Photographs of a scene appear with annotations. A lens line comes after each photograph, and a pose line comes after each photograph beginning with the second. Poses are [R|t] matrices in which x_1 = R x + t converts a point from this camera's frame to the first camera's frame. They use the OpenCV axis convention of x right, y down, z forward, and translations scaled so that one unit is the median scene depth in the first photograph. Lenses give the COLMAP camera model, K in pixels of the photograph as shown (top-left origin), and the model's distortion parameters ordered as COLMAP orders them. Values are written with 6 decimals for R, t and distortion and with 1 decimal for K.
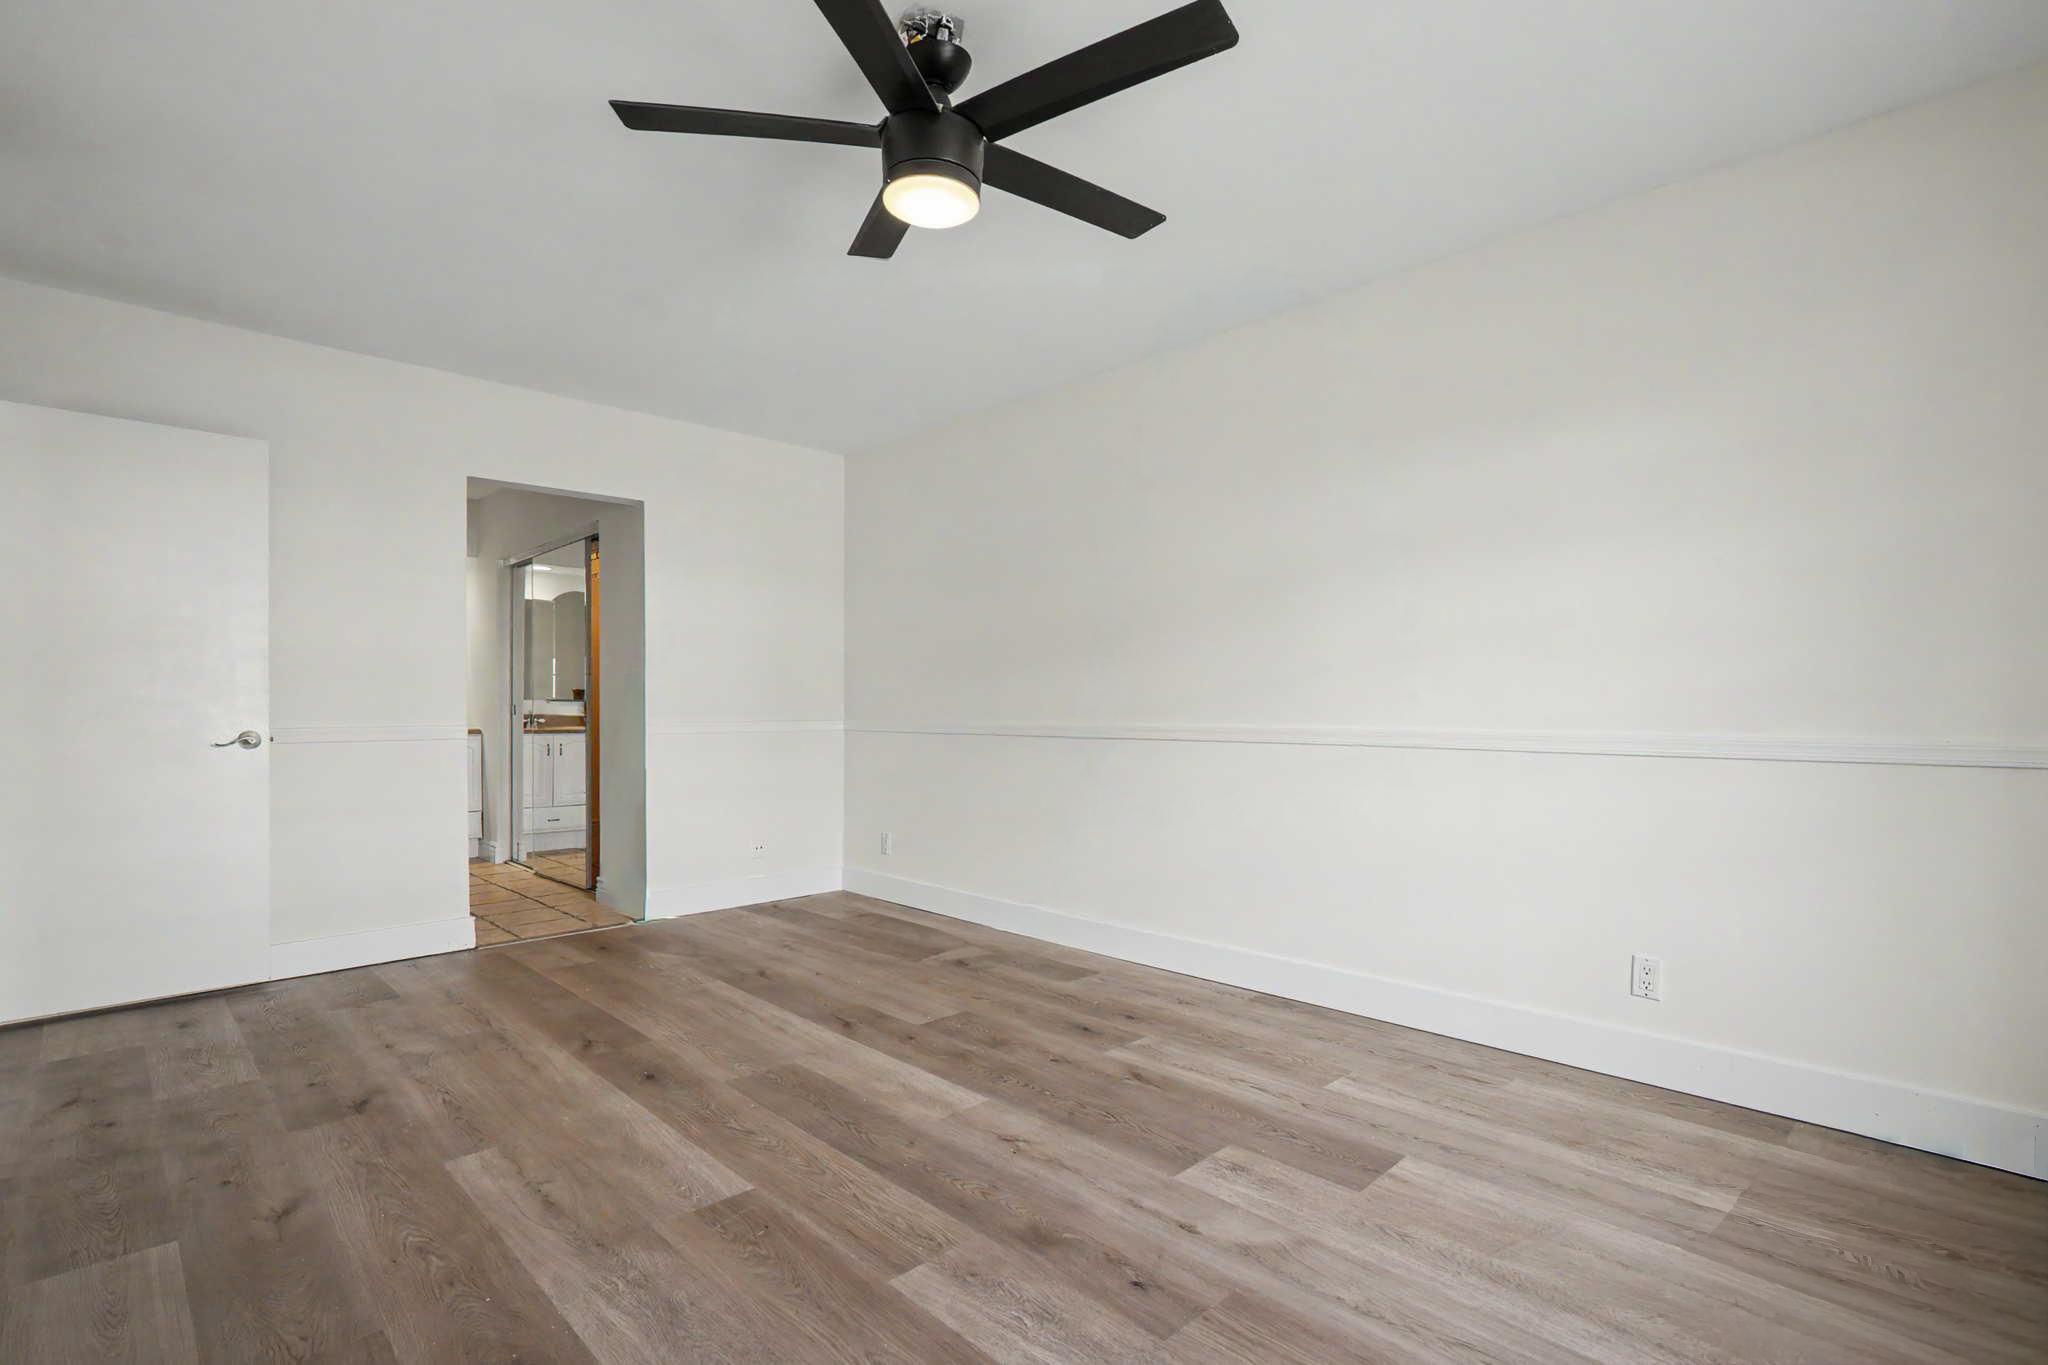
lens RADIAL K [[961.2, 0, 1020.0], [0, 961.2, 674.1], [0, 0, 1]] dist [-0.001211, -0.000211]
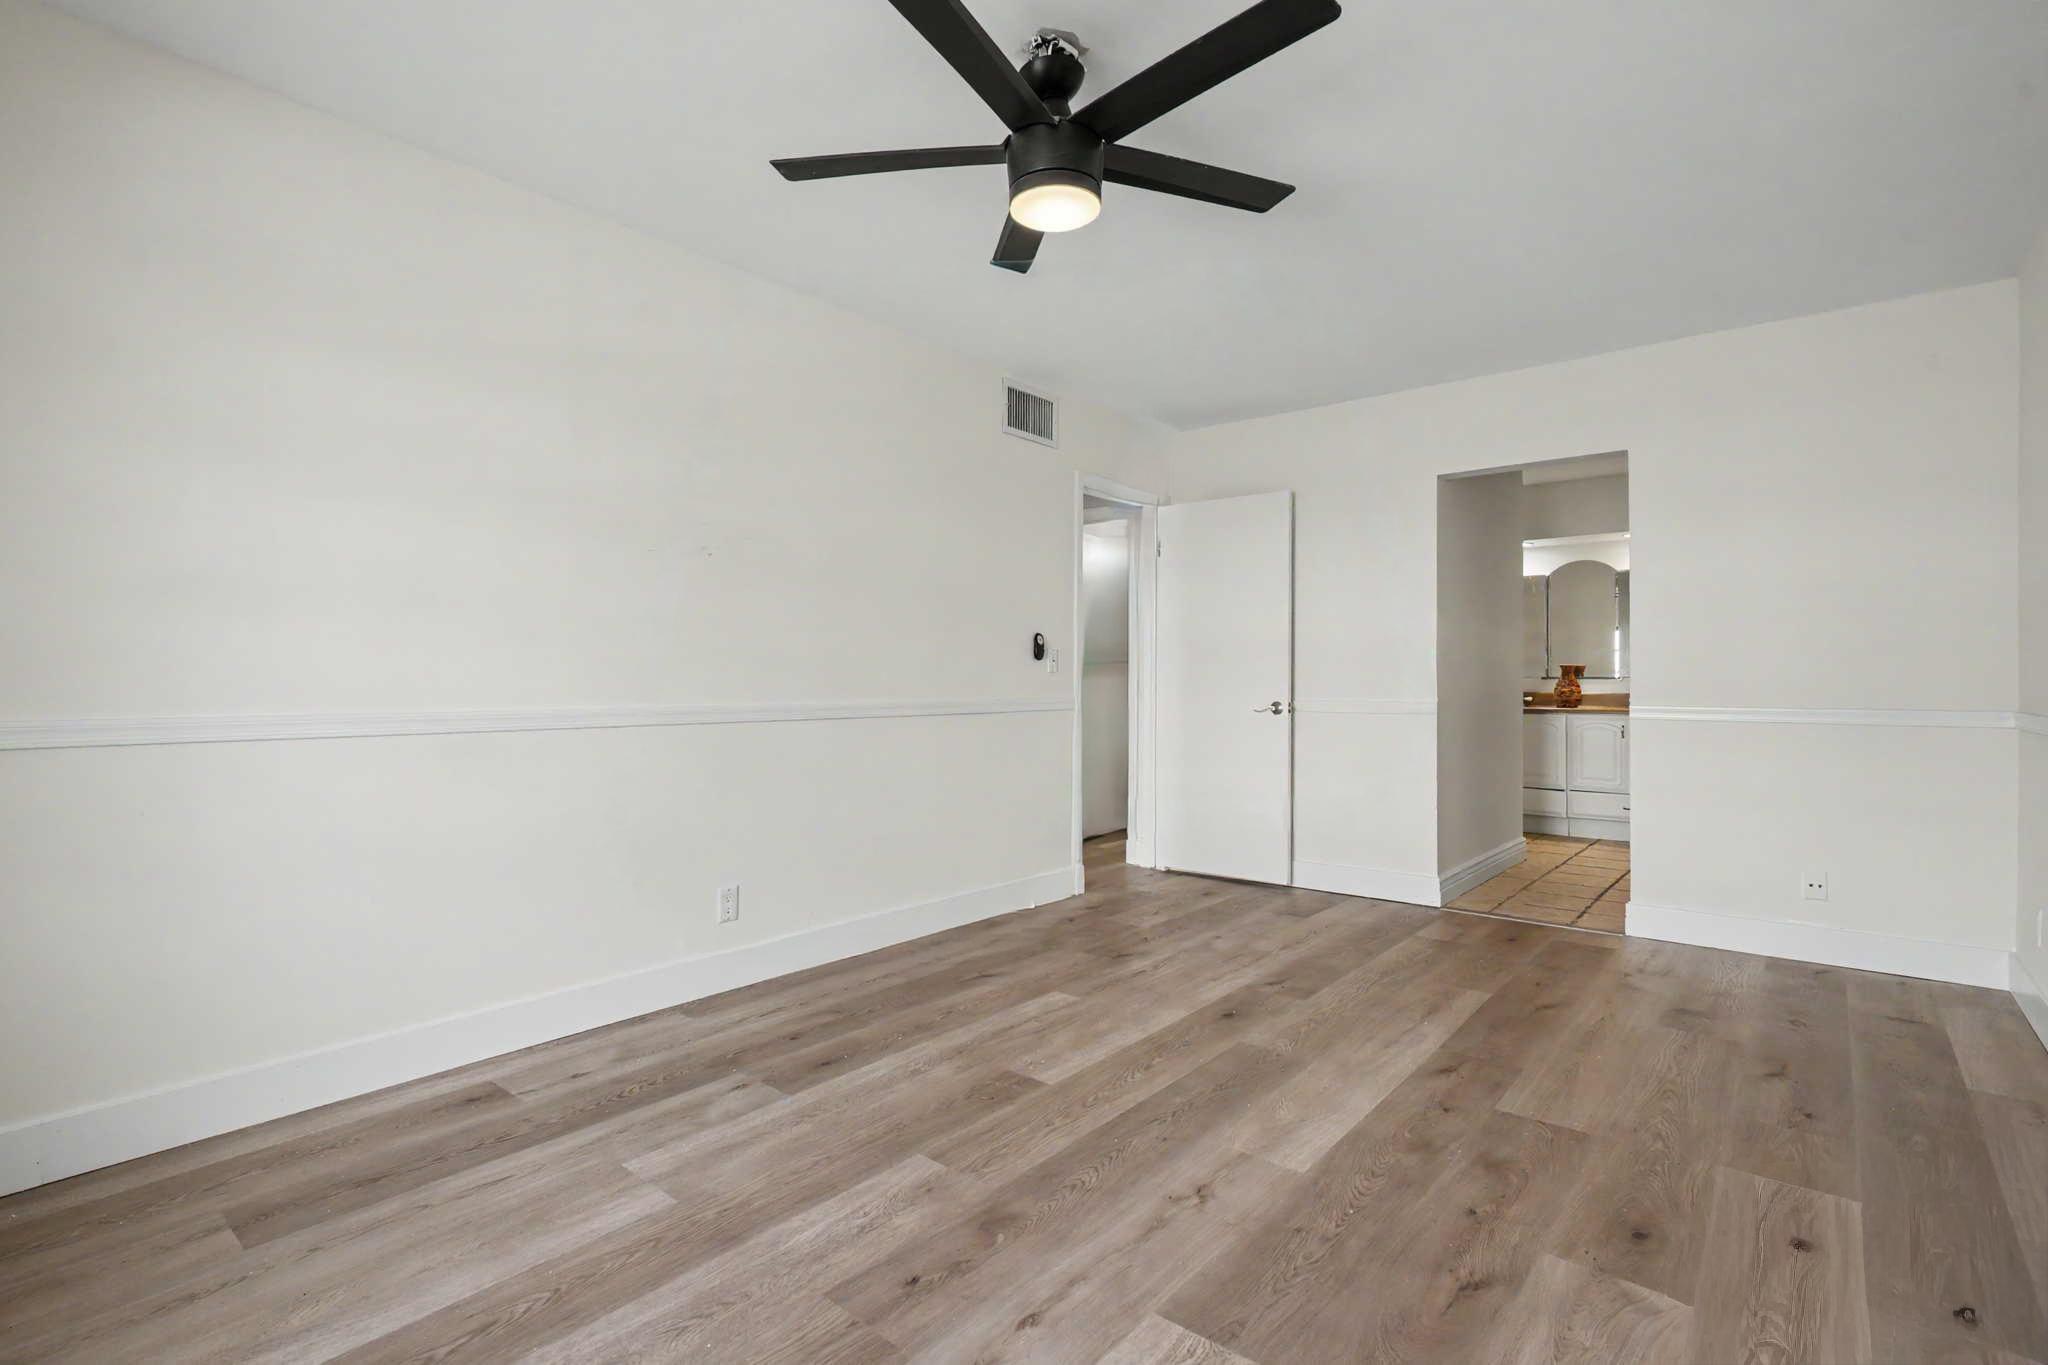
lens RADIAL K [[961.2, 0, 1020.0], [0, 961.2, 674.1], [0, 0, 1]] dist [-0.001211, -0.000211]
pose [[0.116776, -0.002944, -0.993154, 0.766951], [0.024248, 0.999706, -0.000112, 0.020153], [0.992862, -0.024069, 0.116813, 0.705482]]
